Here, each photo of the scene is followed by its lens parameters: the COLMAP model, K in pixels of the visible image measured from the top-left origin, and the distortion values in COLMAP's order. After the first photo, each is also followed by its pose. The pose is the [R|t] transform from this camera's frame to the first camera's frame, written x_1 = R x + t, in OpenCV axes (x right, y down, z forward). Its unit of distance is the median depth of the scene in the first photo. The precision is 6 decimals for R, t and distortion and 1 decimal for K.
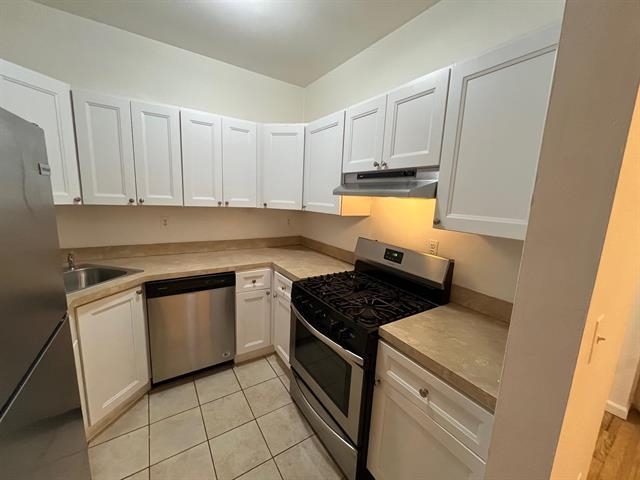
lens RADIAL K [[249.2, 0, 316.5], [0, 249.2, 239.5], [0, 0, 1]] dist [-0.004948, -0.000125]
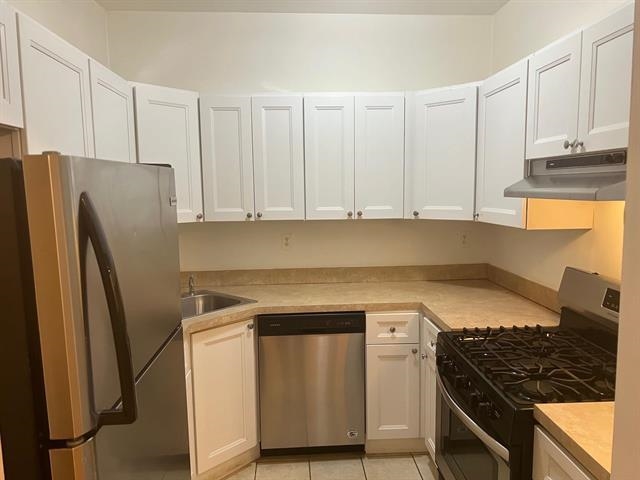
lens RADIAL K [[455.4, 0, 320.0], [0, 455.4, 241.7], [0, 0, 1]] dist [0.033796, -0.041633]
pose [[0.868666, -0.001931, -0.495394, 0.206998], [-0.029159, 0.998059, -0.055021, 0.007345], [0.494539, 0.062240, 0.866924, -0.186868]]
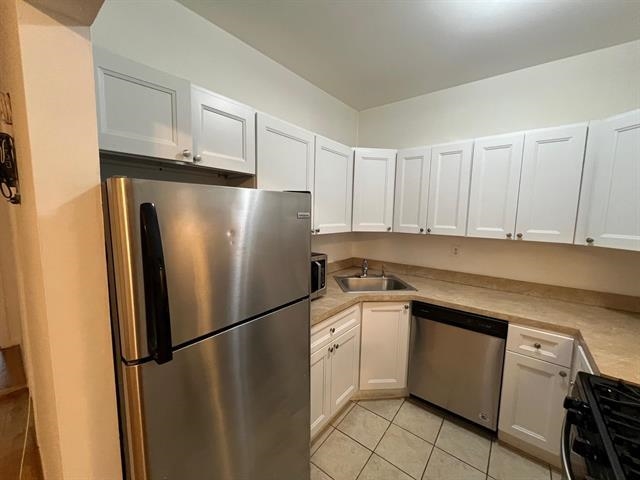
lens RADIAL K [[249.2, 0, 319.4], [0, 249.2, 239.7], [0, 0, 1]] dist [-0.004948, -0.000125]
pose [[0.329727, 0.061804, -0.942051, 0.216451], [-0.160115, 0.987060, 0.008715, -0.042334], [0.930400, 0.147963, 0.335356, 0.150827]]
